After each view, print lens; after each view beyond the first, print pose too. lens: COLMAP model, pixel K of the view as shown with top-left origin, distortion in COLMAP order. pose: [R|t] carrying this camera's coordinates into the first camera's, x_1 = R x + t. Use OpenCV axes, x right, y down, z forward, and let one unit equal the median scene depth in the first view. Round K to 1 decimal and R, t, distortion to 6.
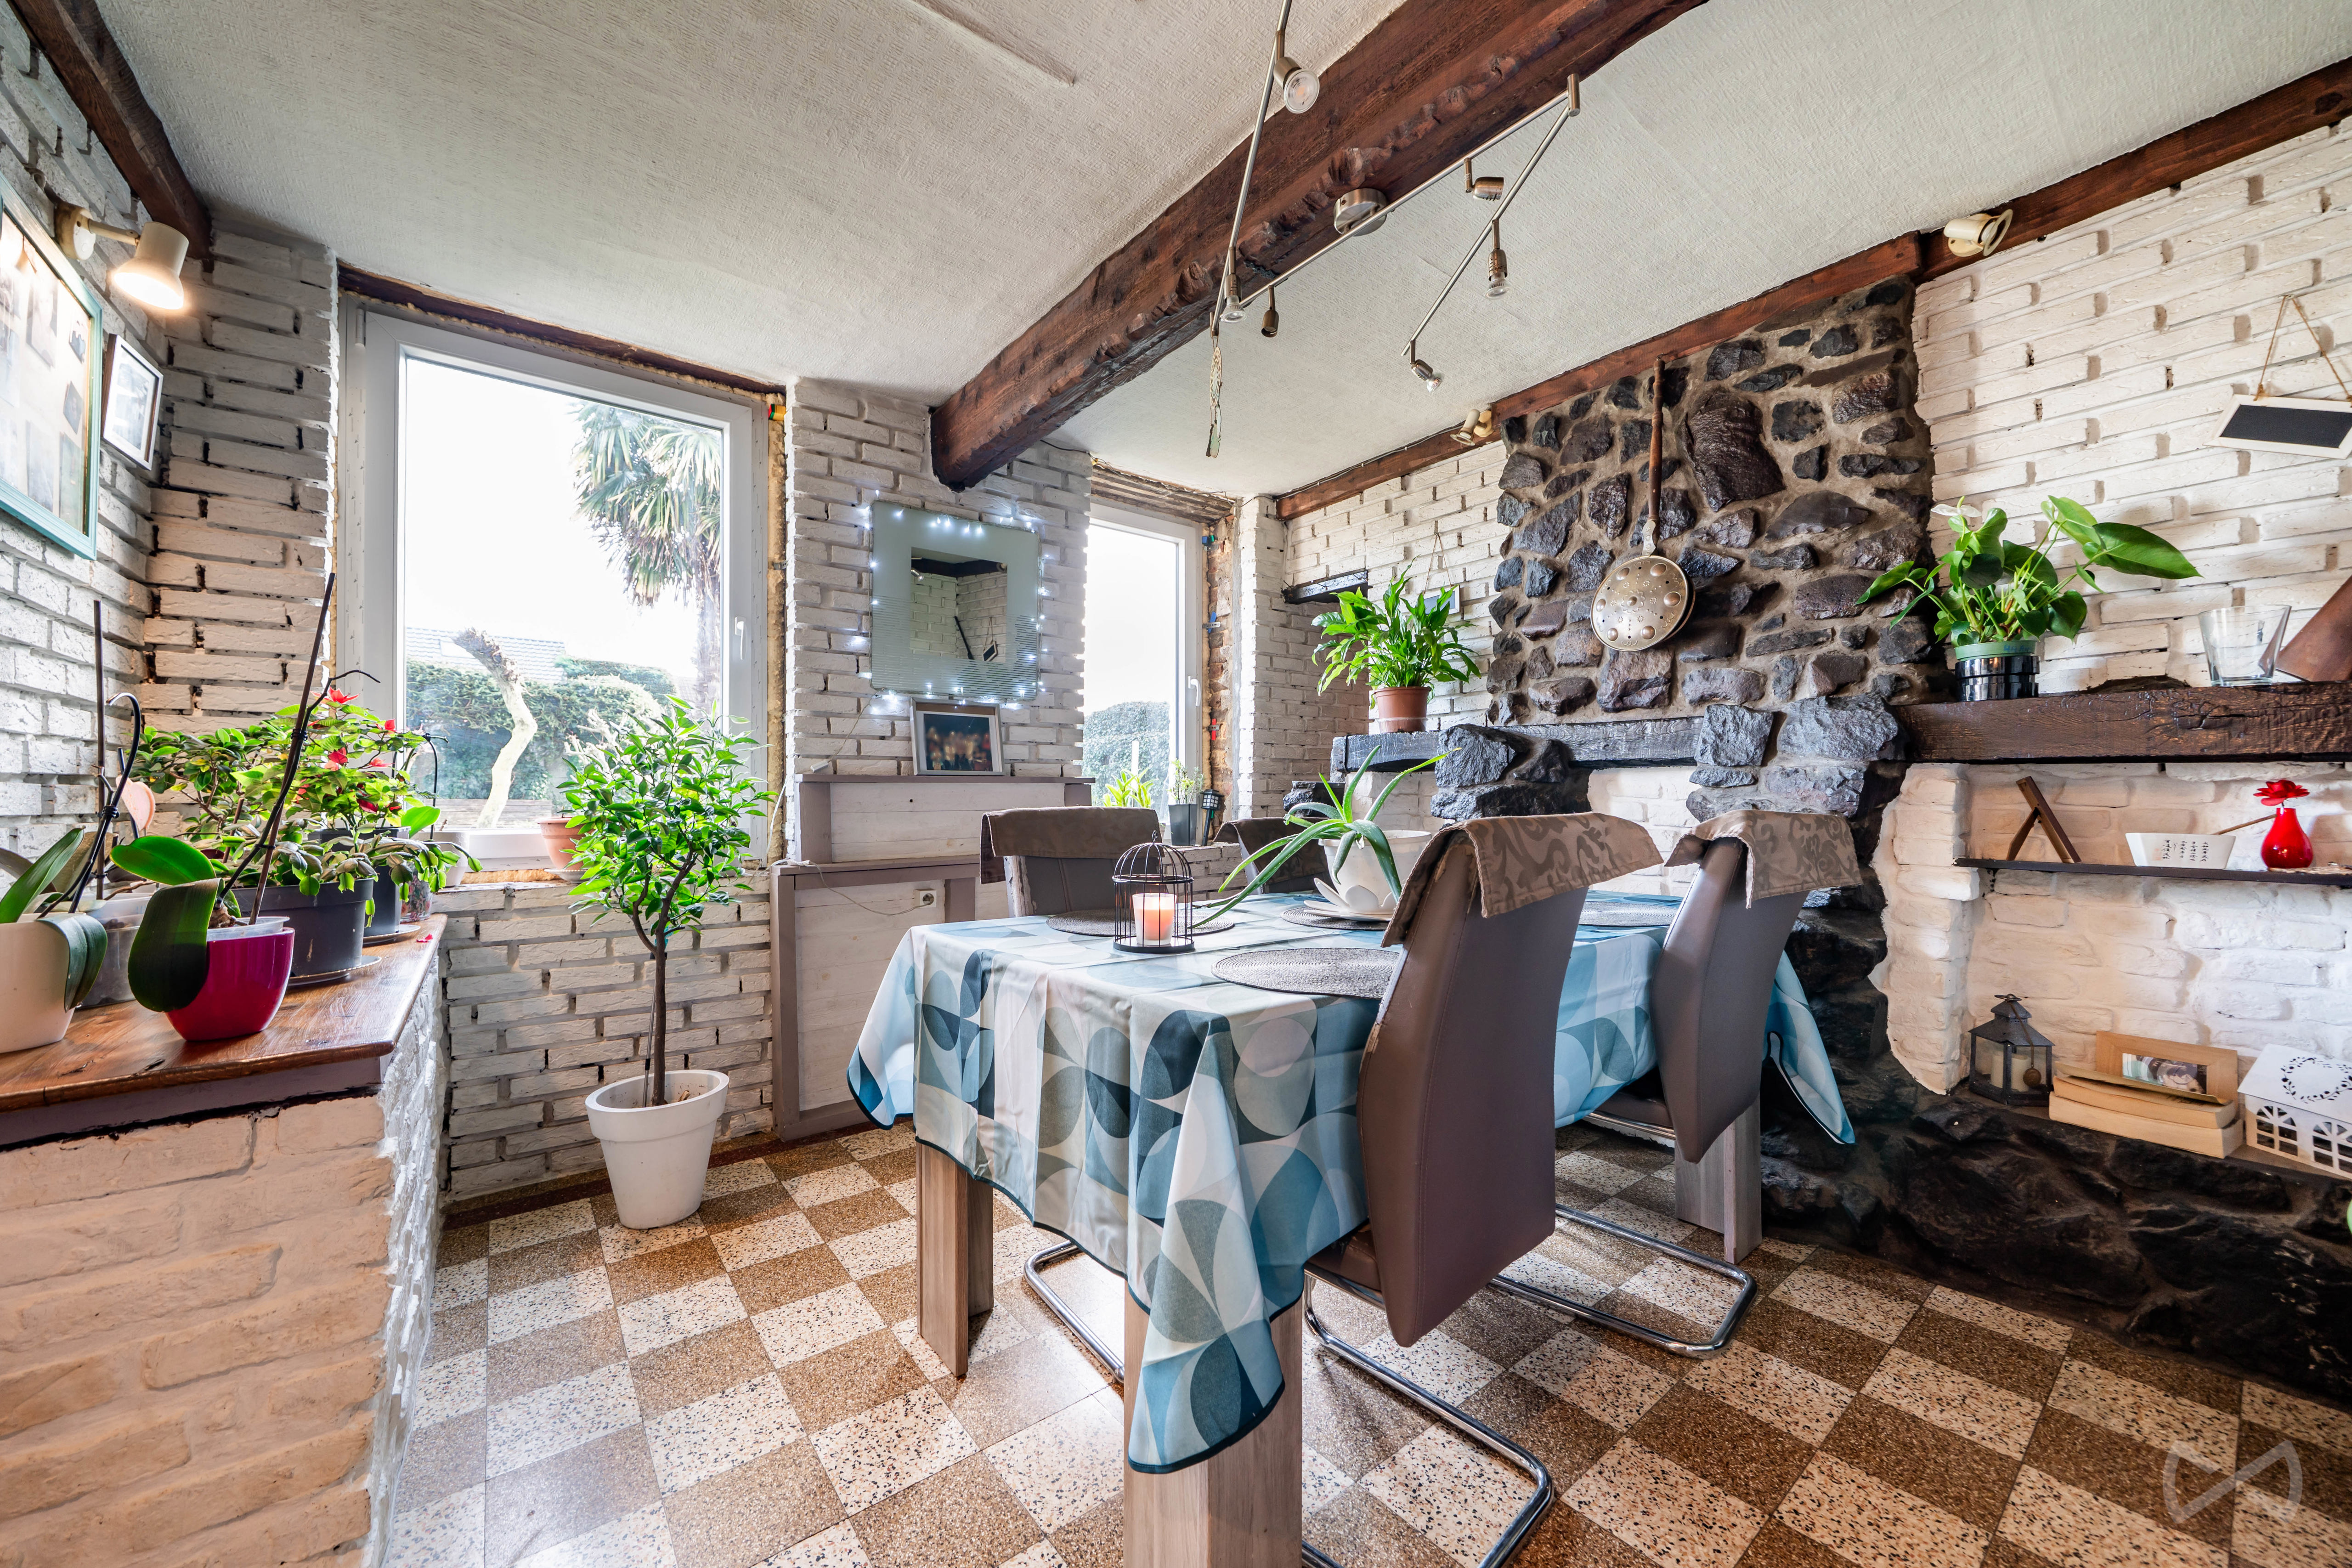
lens RADIAL K [[891.5, 0, 1180.0], [0, 891.5, 780.9], [0, 0, 1]] dist [-0.001950, -0.000069]
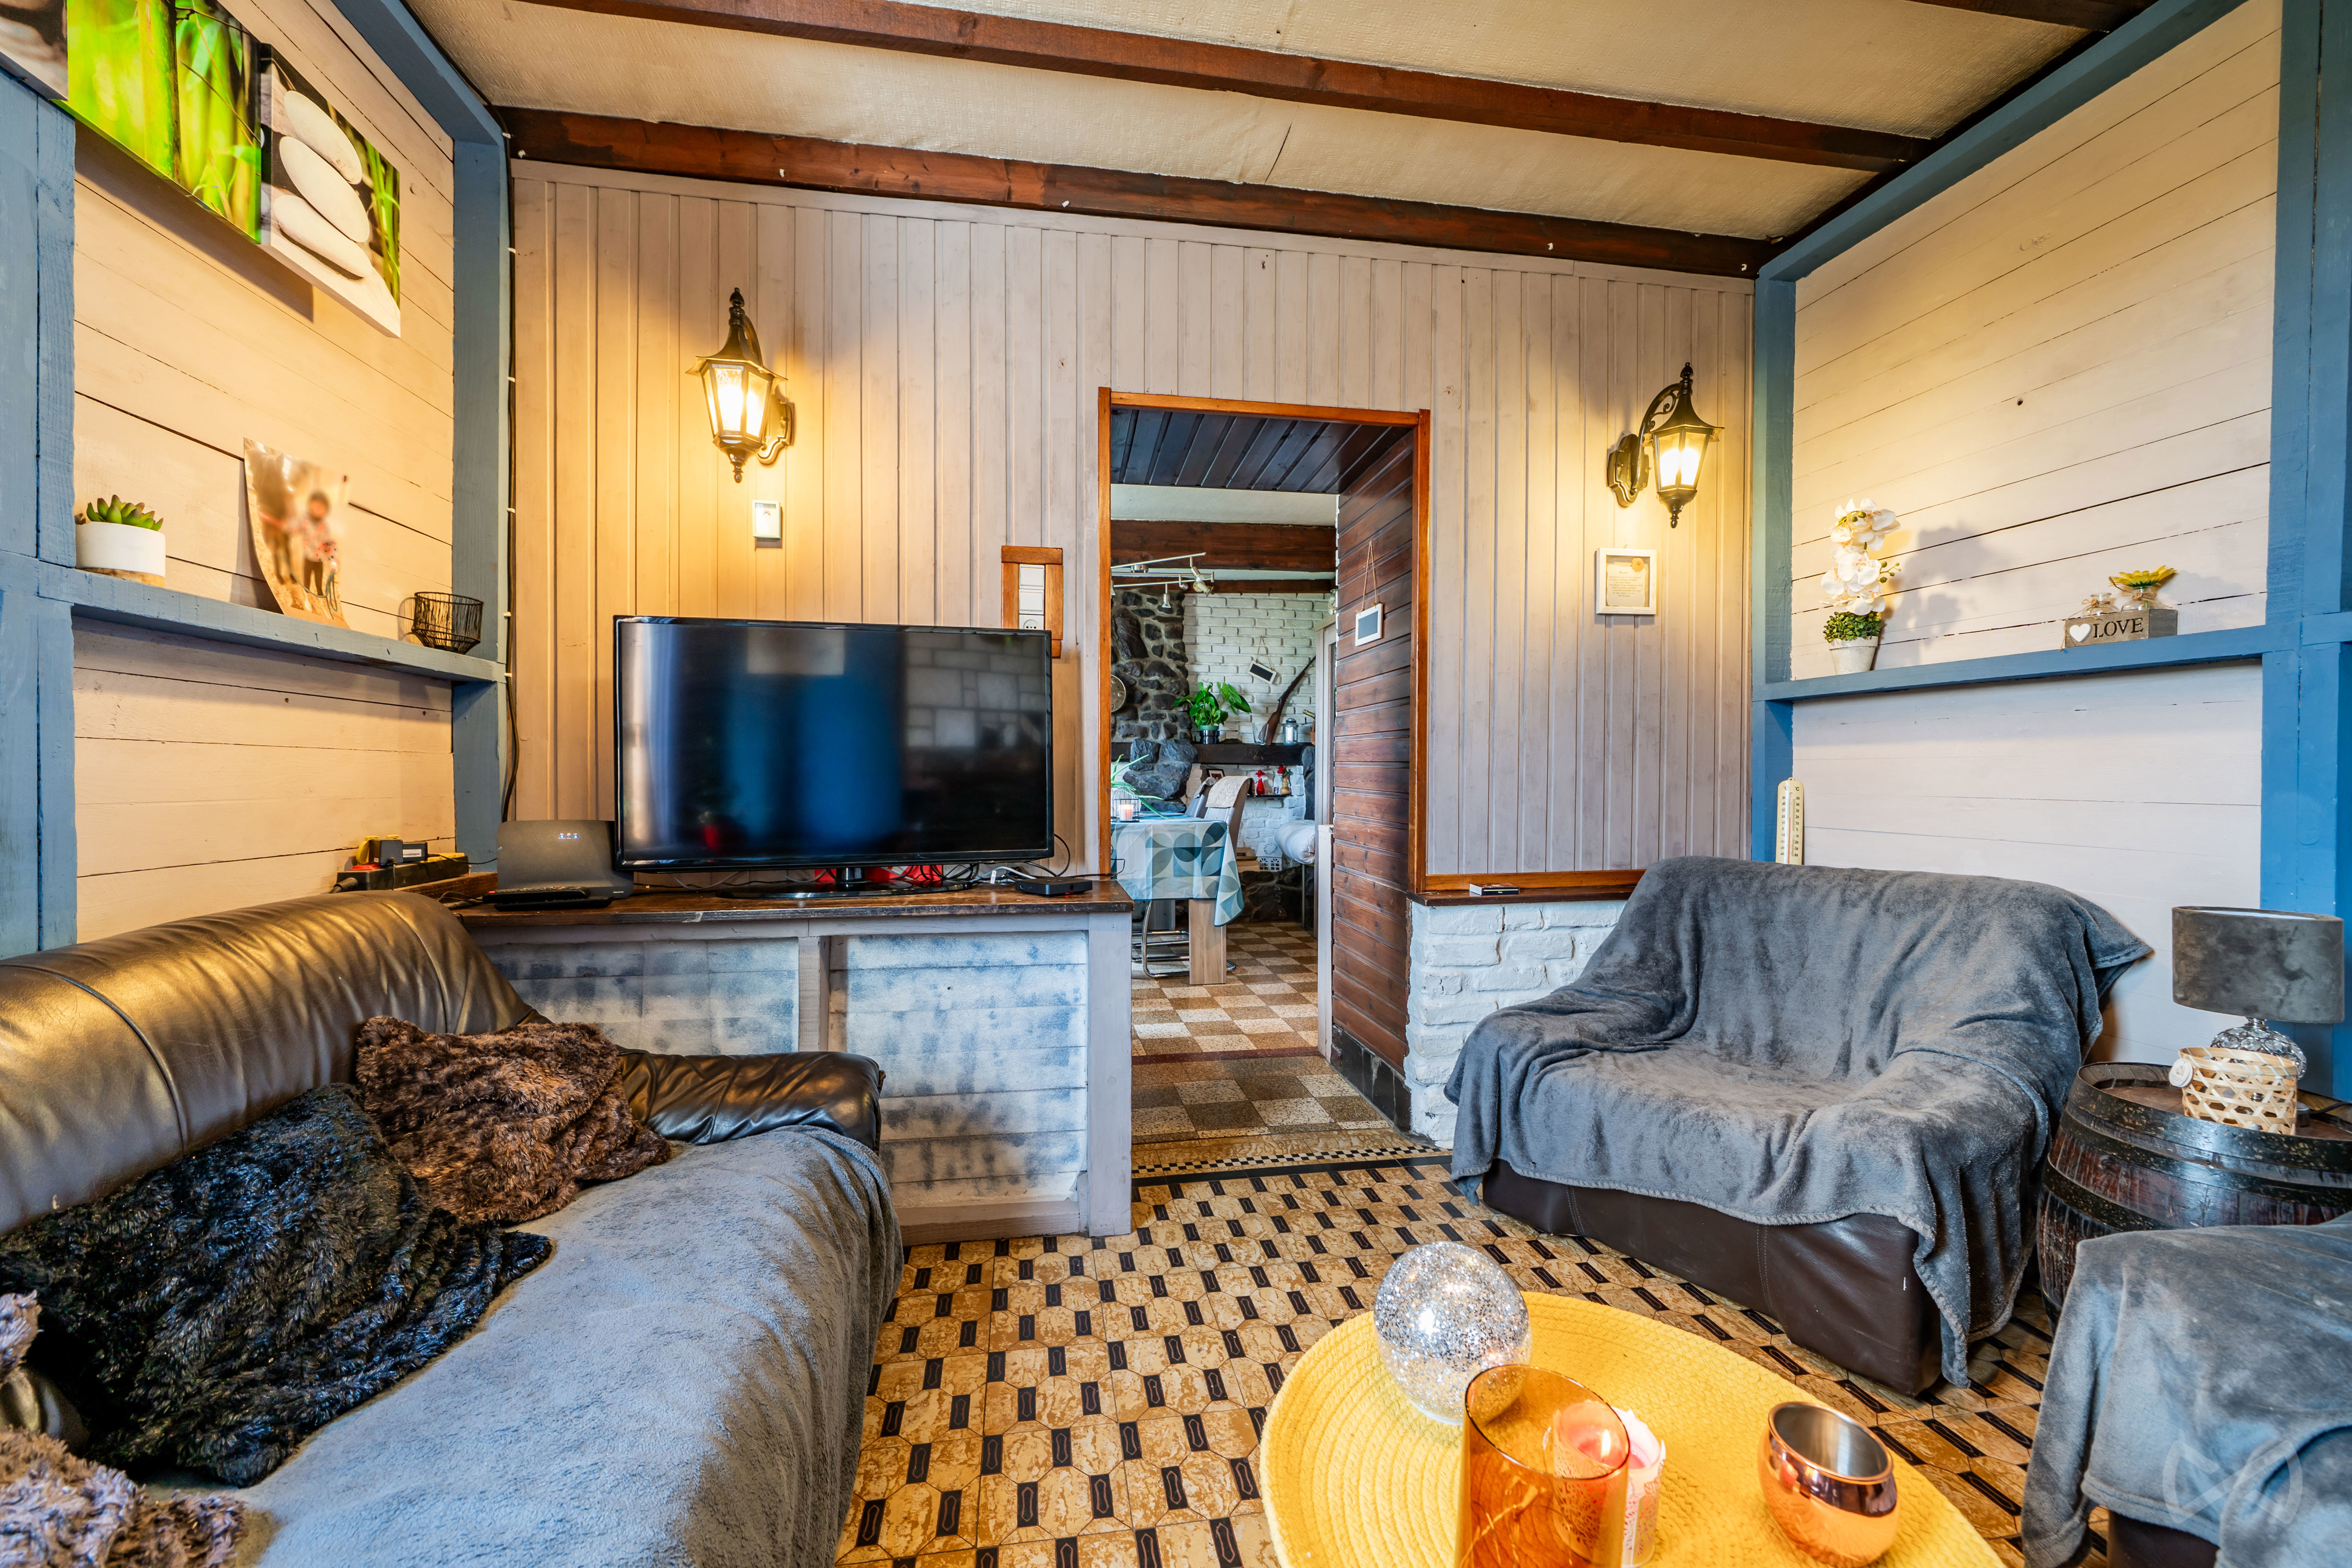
lens RADIAL K [[947.2, 0, 1177.9], [0, 947.2, 787.2], [0, 0, 1]] dist [0.000421, 0.000006]
pose [[0.477610, -0.005845, 0.878553, -1.785705], [-0.017093, 0.999727, 0.015944, 0.010510], [-0.878406, -0.022632, 0.477379, -0.430698]]
